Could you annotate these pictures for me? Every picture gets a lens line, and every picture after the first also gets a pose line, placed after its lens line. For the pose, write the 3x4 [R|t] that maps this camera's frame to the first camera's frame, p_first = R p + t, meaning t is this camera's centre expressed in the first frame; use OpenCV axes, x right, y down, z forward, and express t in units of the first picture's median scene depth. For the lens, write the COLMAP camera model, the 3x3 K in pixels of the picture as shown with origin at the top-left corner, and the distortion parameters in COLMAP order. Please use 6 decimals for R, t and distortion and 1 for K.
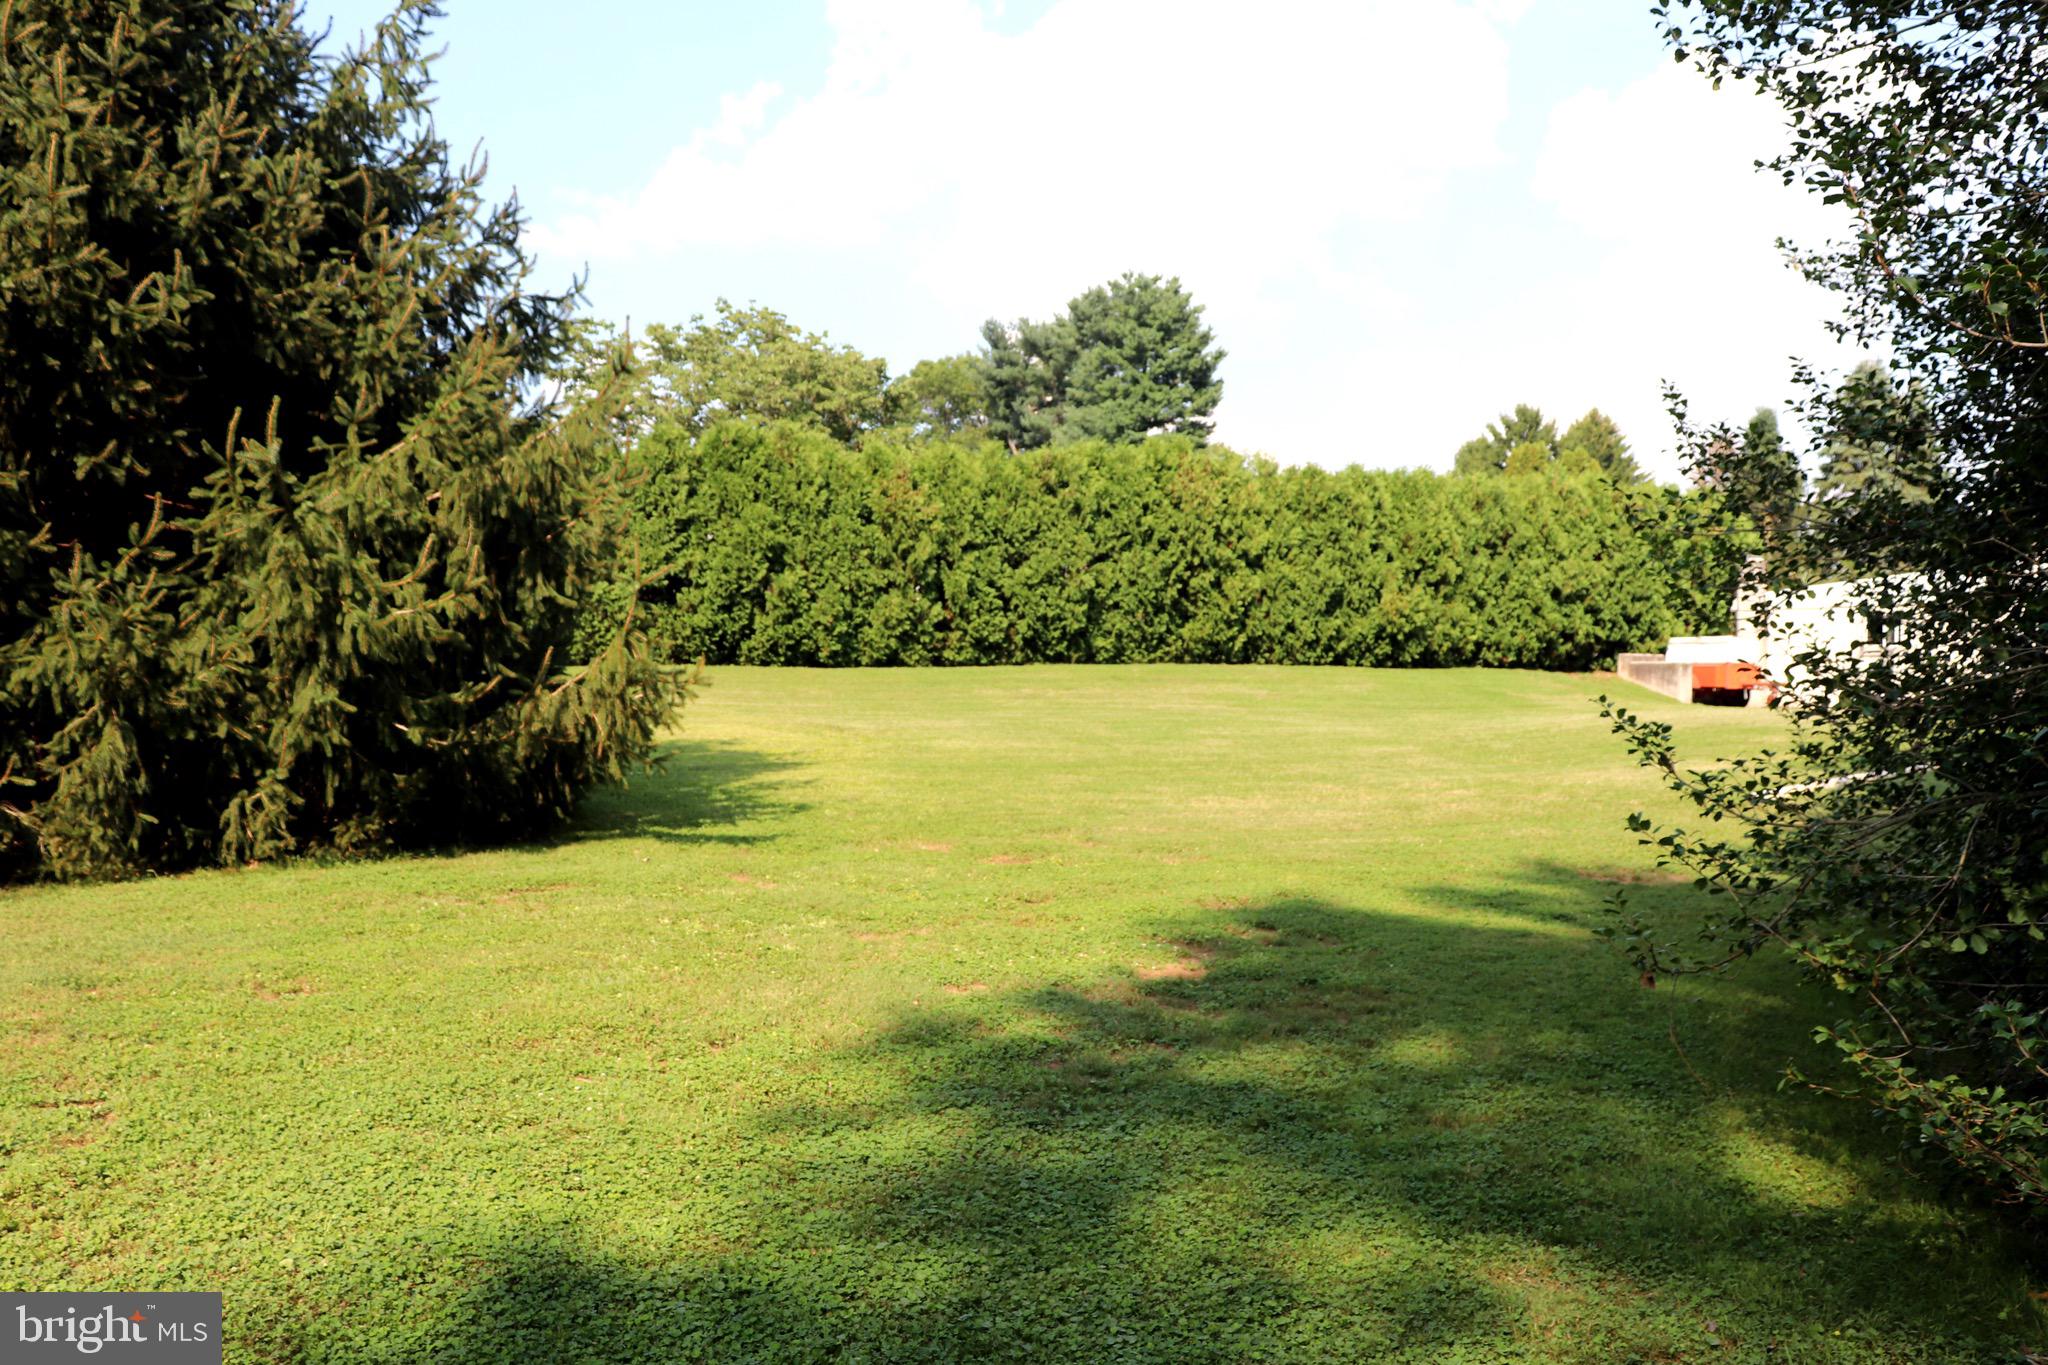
lens RADIAL K [[1725.8, 0, 1028.2], [0, 1725.8, 679.1], [0, 0, 1]] dist [-0.120046, 0.116039]
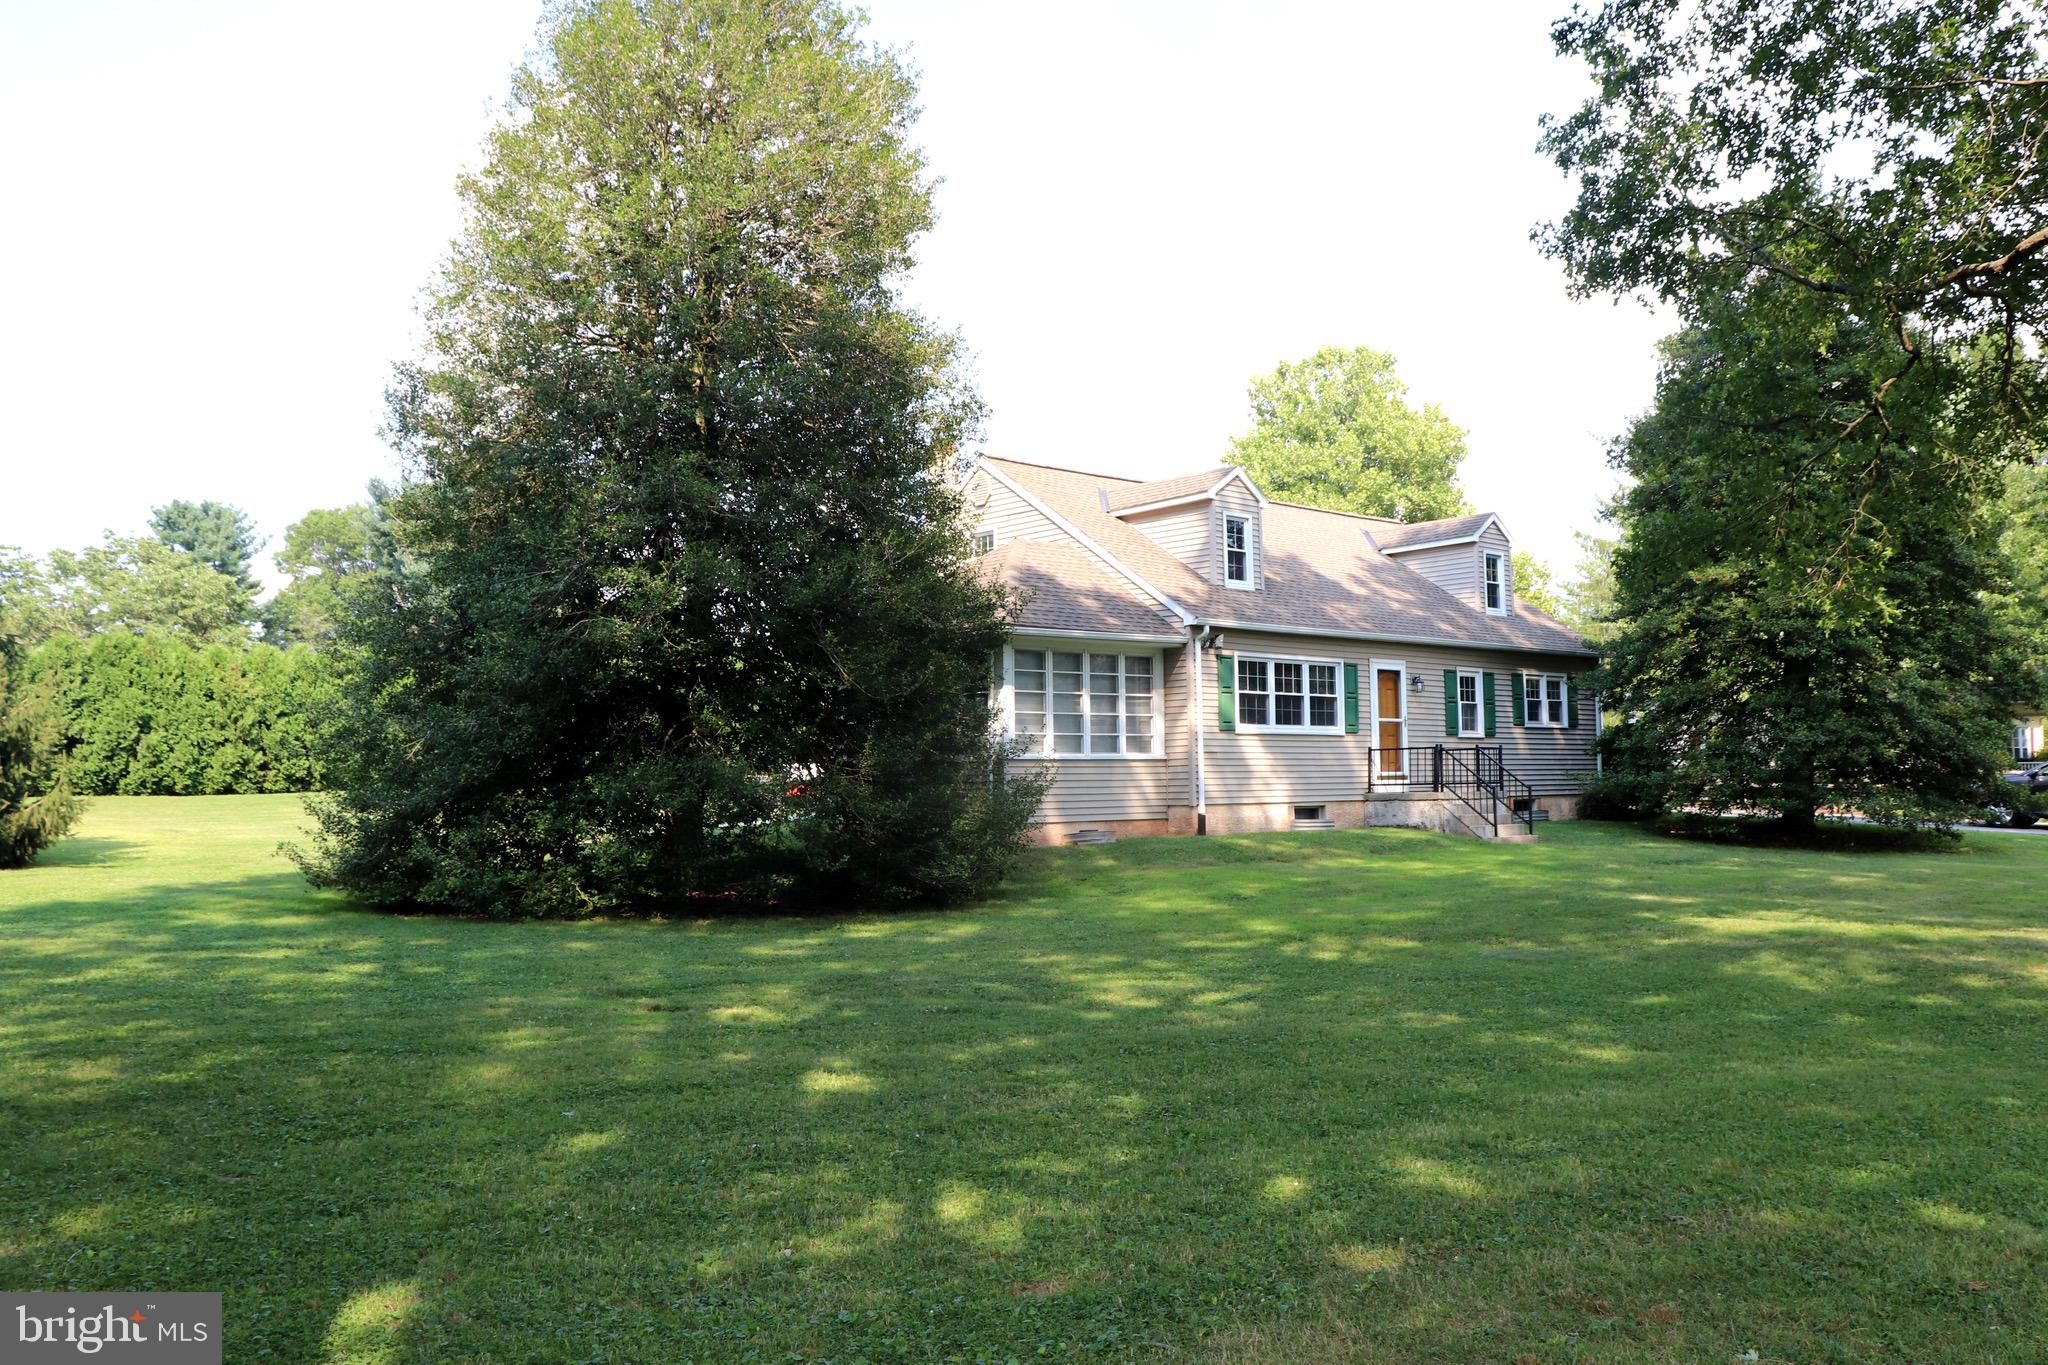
lens RADIAL K [[1725.8, 0, 1018.5], [0, 1725.8, 694.8], [0, 0, 1]] dist [-0.120046, 0.116039]
pose [[0.950369, -0.007181, 0.311041, 0.122236], [0.025145, 0.998236, -0.053783, 0.002960], [-0.310106, 0.058934, 0.948874, -0.641909]]
